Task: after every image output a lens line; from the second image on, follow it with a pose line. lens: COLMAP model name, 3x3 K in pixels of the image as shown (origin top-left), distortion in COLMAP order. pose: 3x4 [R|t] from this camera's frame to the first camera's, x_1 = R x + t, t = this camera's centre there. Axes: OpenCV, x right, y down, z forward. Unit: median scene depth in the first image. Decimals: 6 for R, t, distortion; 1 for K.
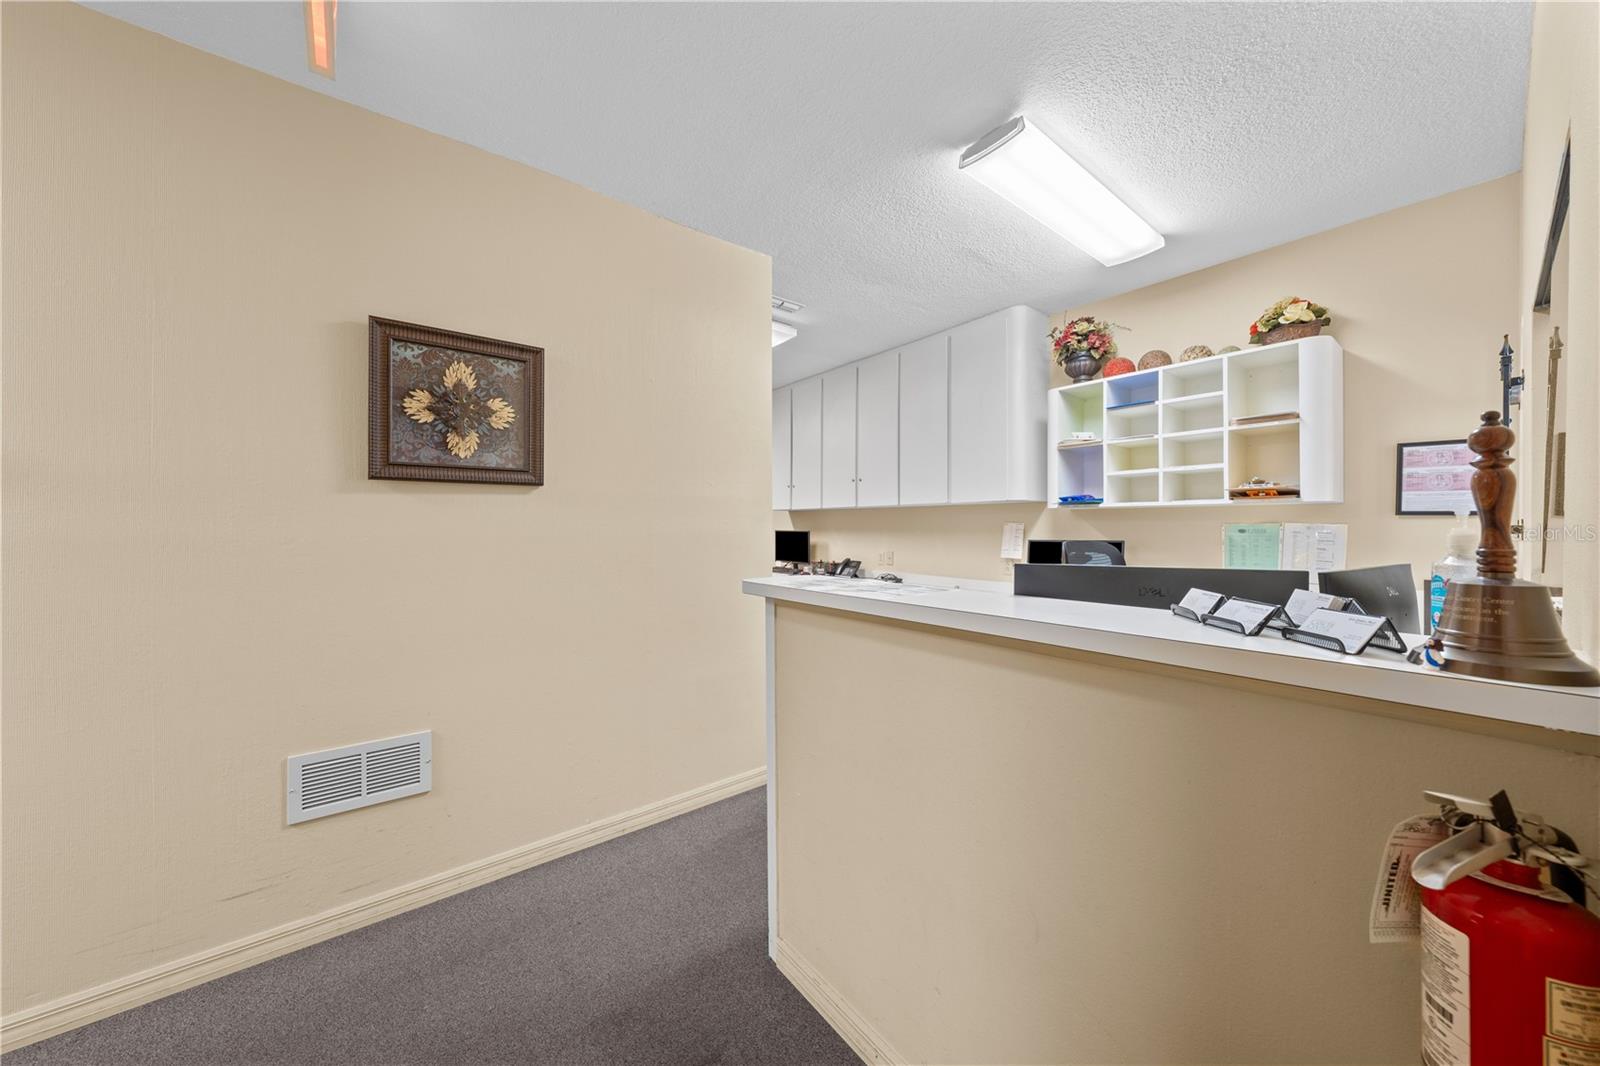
lens RADIAL K [[538.7, 0, 803.3], [0, 538.7, 530.7], [0, 0, 1]] dist [-0.004149, 0.000053]
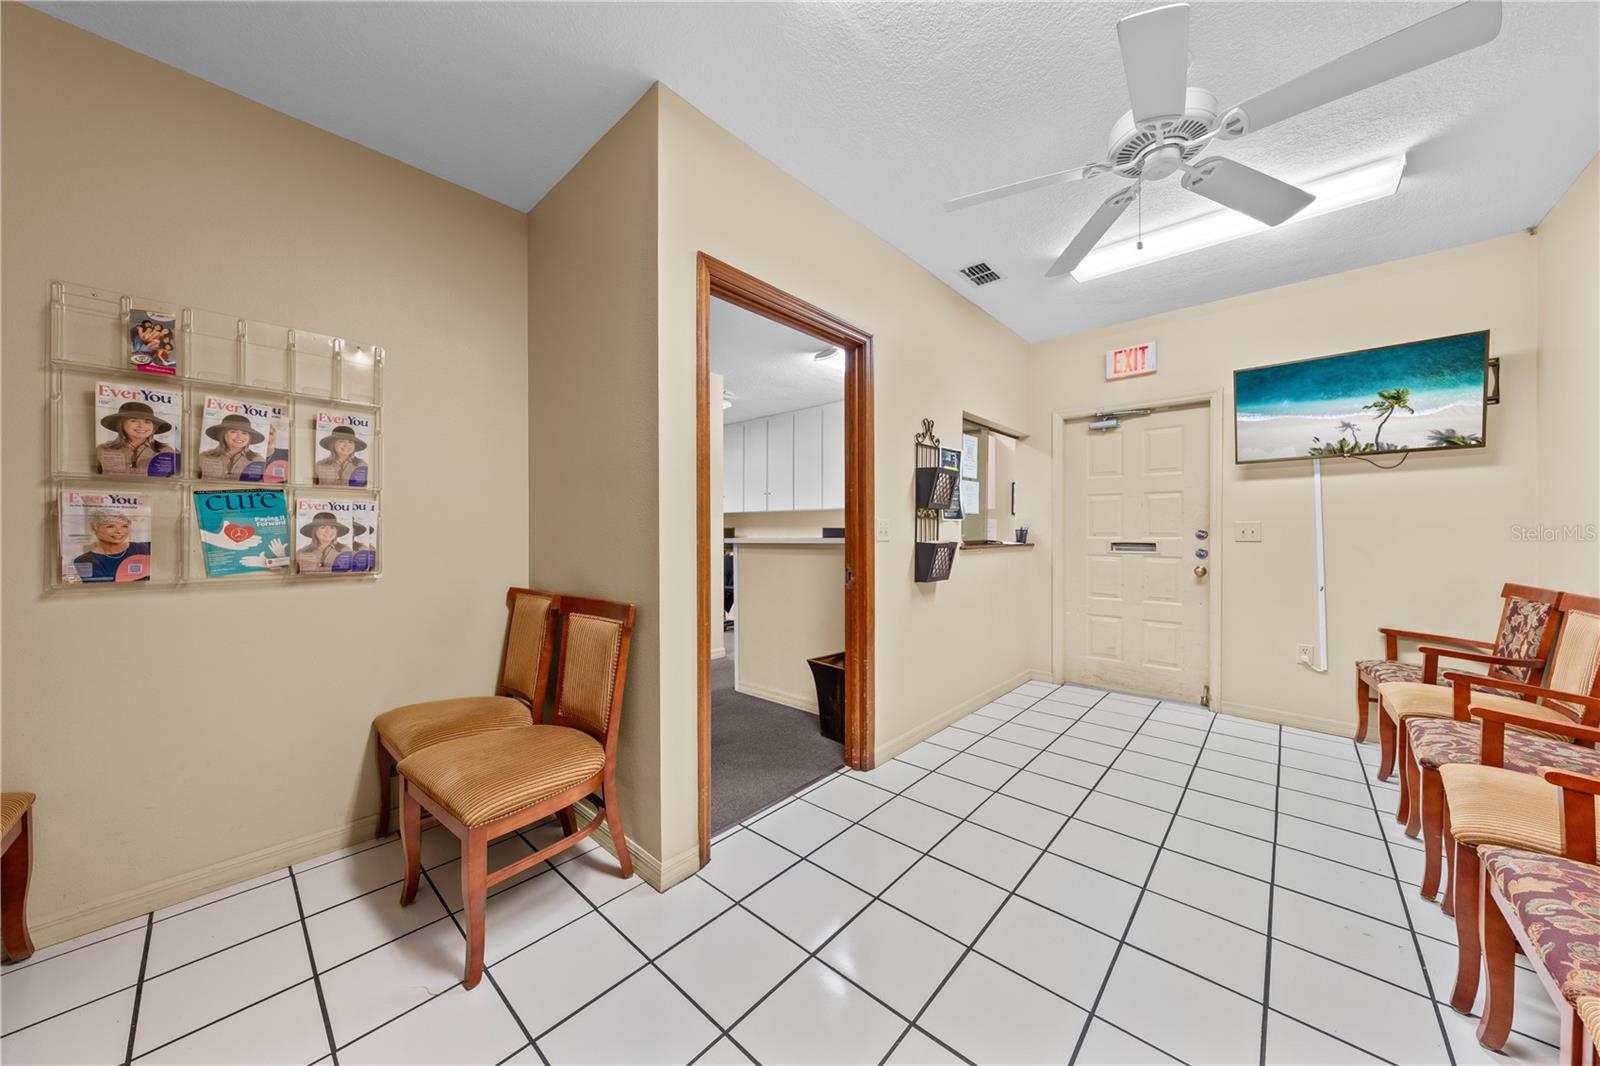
lens RADIAL K [[538.7, 0, 803.3], [0, 538.7, 530.7], [0, 0, 1]] dist [-0.004149, 0.000053]
pose [[0.984723, 0.003955, 0.174083, -0.080539], [-0.002253, 0.999948, -0.009973, 0.033899], [-0.174113, 0.009428, 0.984680, -0.644897]]
